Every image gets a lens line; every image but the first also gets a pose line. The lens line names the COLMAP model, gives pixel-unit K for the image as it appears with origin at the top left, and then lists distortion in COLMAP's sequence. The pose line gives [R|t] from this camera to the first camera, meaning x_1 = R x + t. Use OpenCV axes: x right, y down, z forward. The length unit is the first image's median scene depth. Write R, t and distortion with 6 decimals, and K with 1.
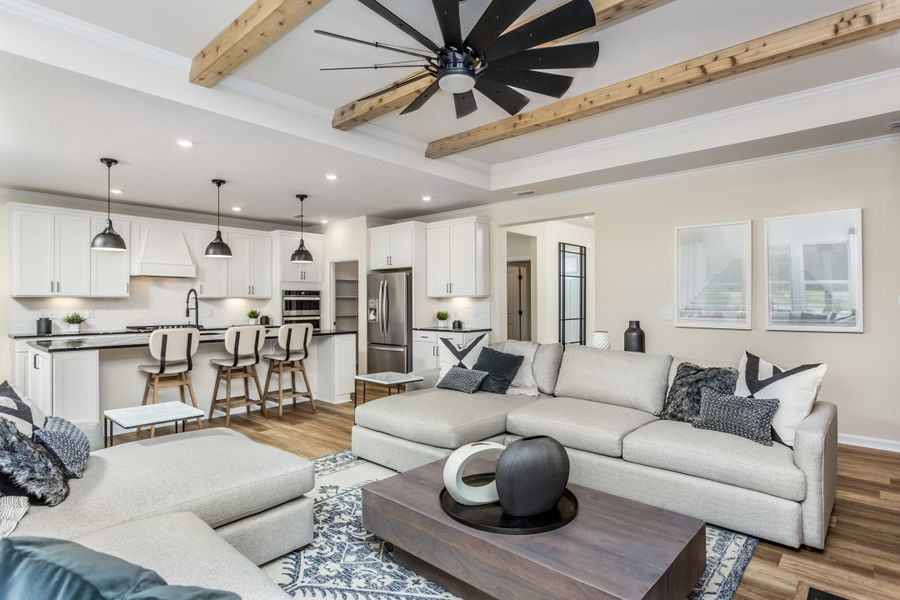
lens RADIAL K [[484.1, 0, 452.8], [0, 484.1, 300.9], [0, 0, 1]] dist [-0.016397, 0.000061]
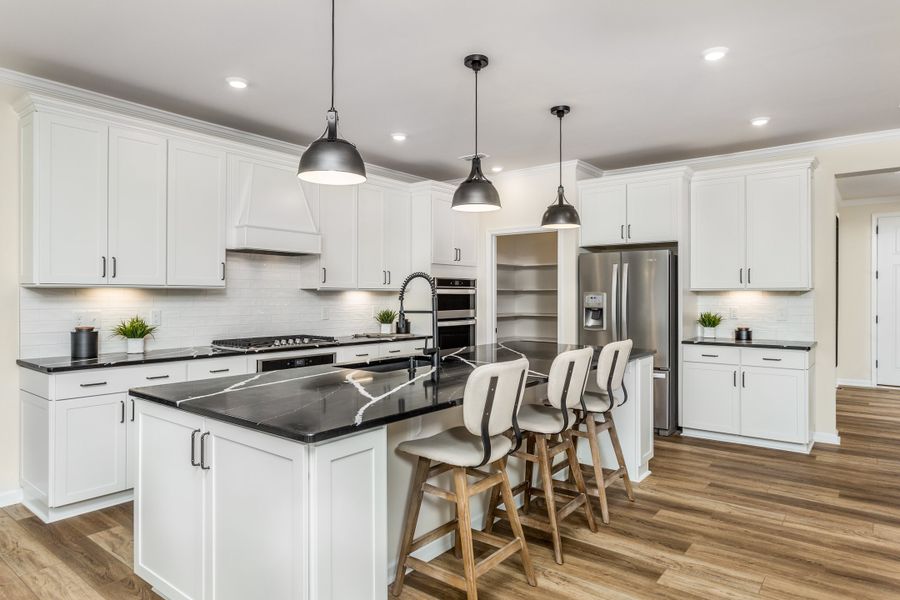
lens RADIAL K [[484.1, 0, 411.6], [0, 484.1, 299.5], [0, 0, 1]] dist [-0.016397, 0.000061]
pose [[0.998372, 0.002956, 0.056964, -0.477822], [-0.003546, 0.999941, 0.010254, -0.001079], [-0.056931, -0.010440, 0.998324, 0.417505]]
